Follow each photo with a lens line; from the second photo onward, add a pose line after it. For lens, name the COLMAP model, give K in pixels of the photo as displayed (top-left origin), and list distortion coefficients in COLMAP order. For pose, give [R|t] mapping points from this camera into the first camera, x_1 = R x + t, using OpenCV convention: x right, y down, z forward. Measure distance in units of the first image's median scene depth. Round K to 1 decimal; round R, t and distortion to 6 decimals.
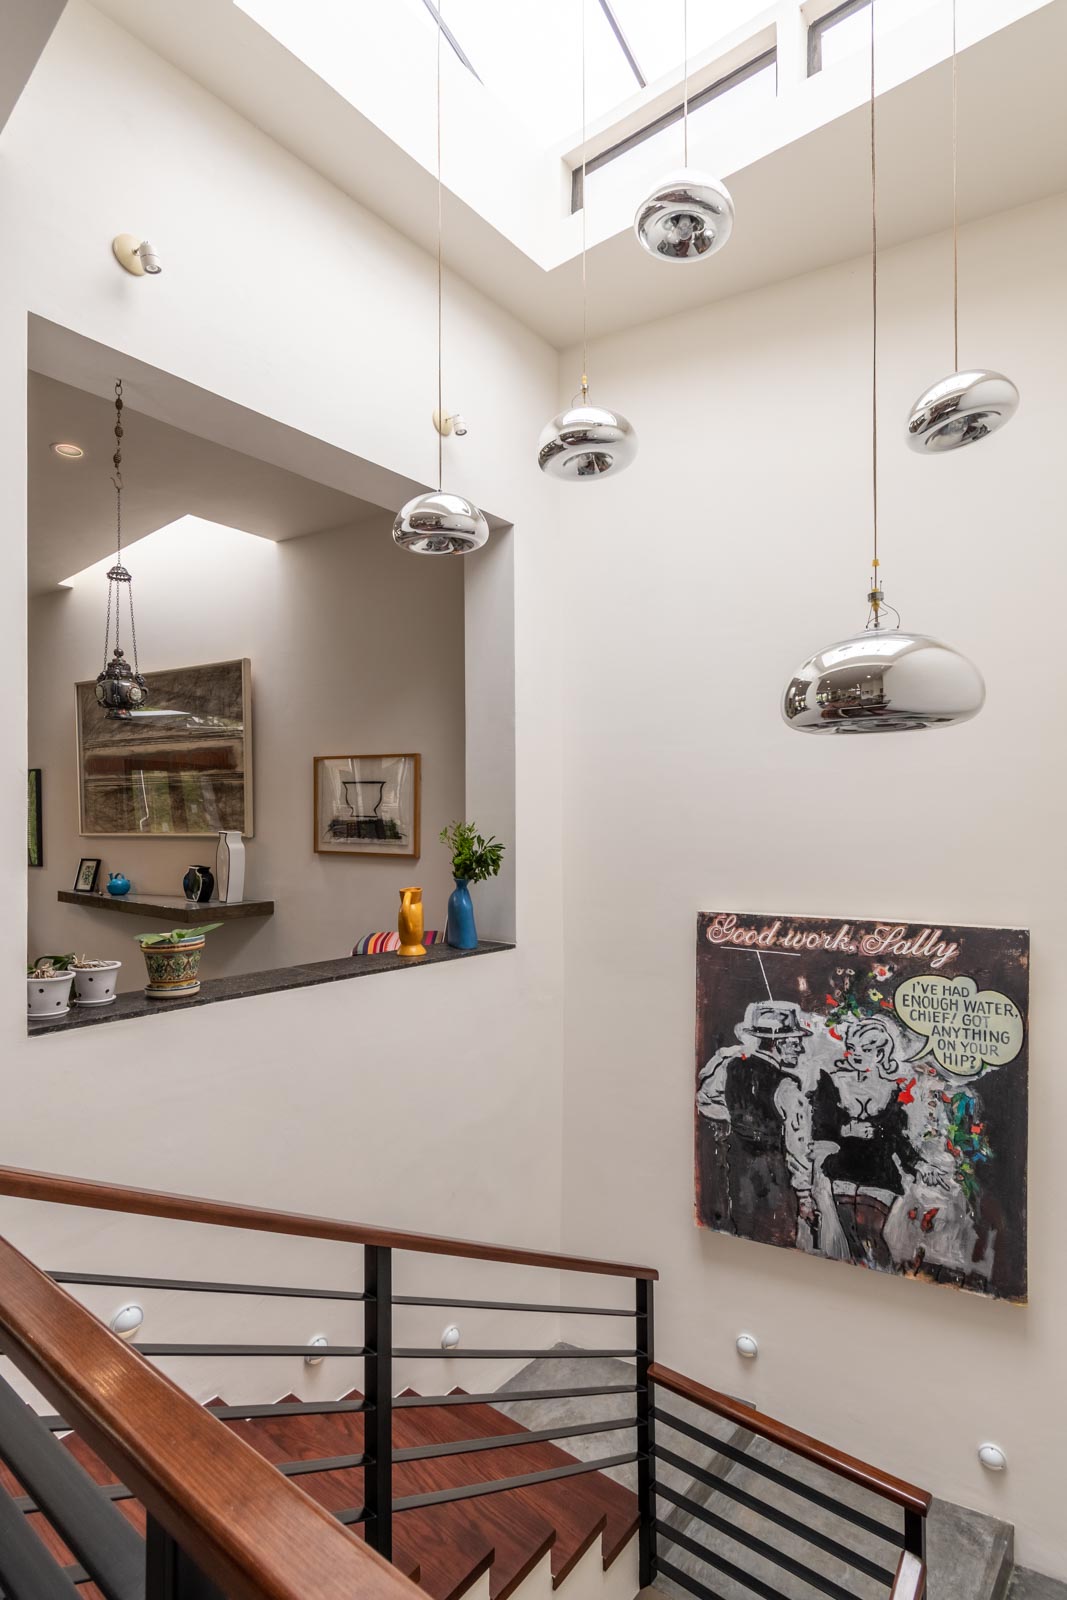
lens RADIAL K [[824.8, 0, 478.5], [0, 824.8, 817.9], [0, 0, 1]] dist [0.003305, -0.002498]
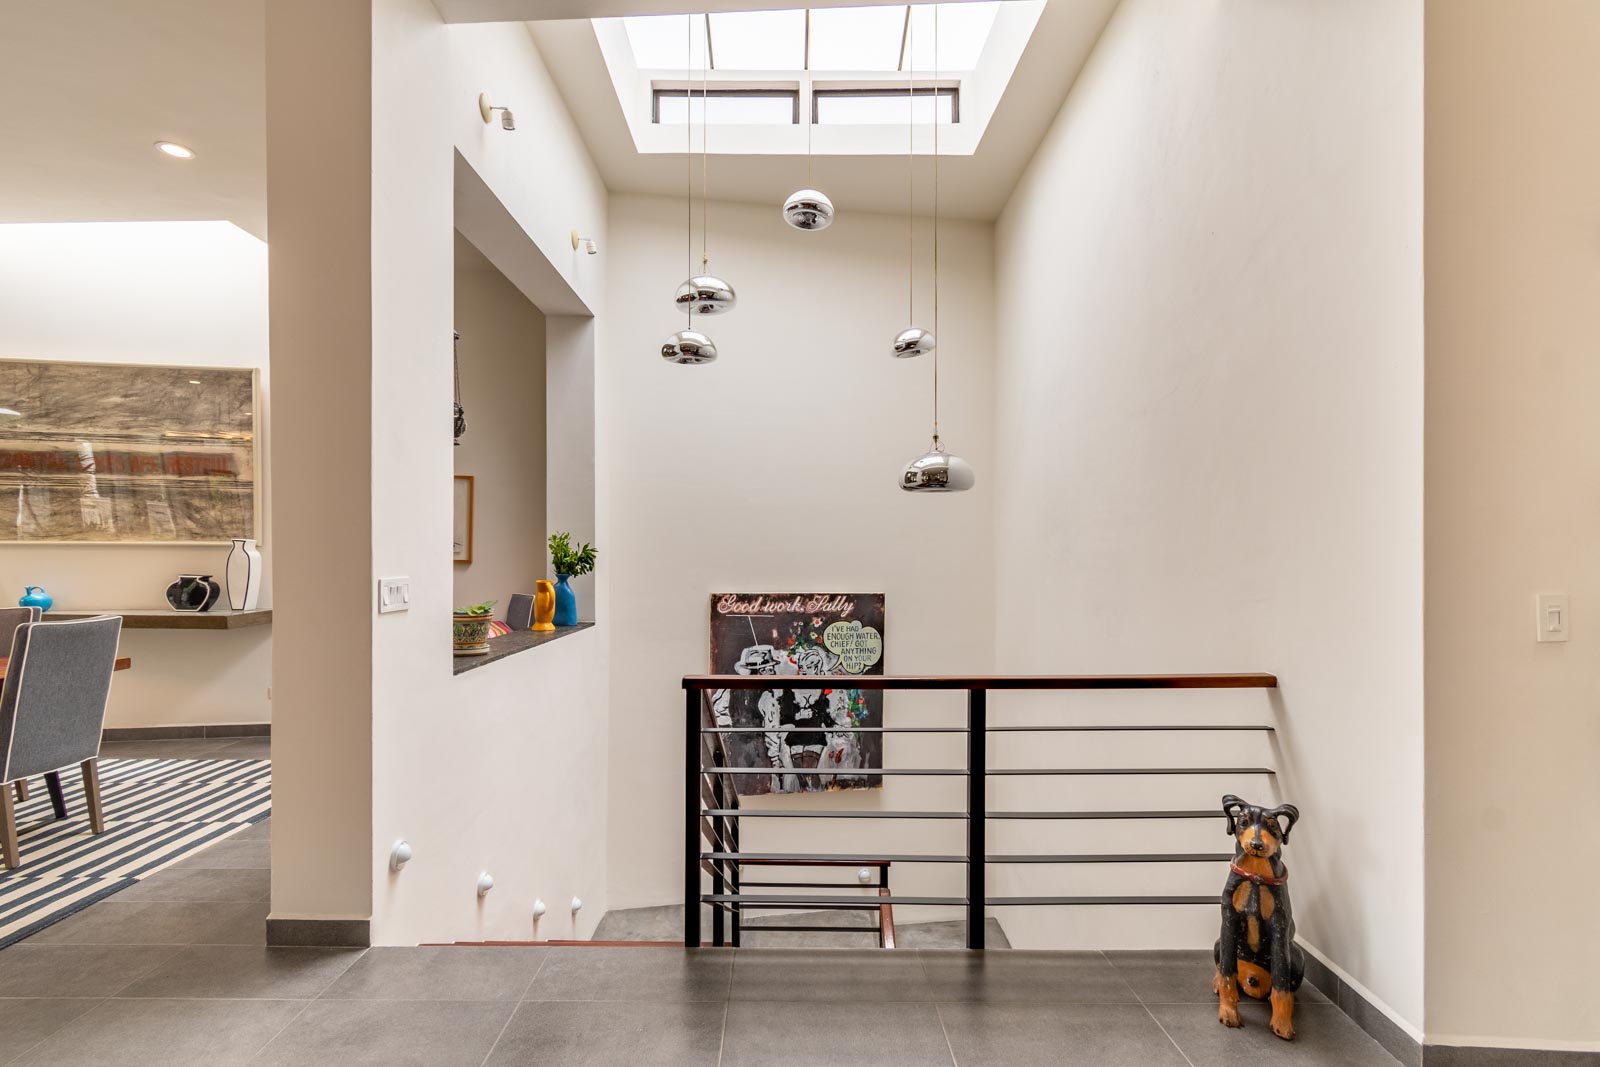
lens RADIAL K [[749.4, 0, 796.2], [0, 749.4, 541.6], [0, 0, 1]] dist [-0.006843, -0.000324]
pose [[0.767055, 0.012187, 0.641466, -0.557306], [-0.011902, 0.999918, -0.004765, 0.023235], [-0.641471, -0.003979, 0.767137, -0.189882]]
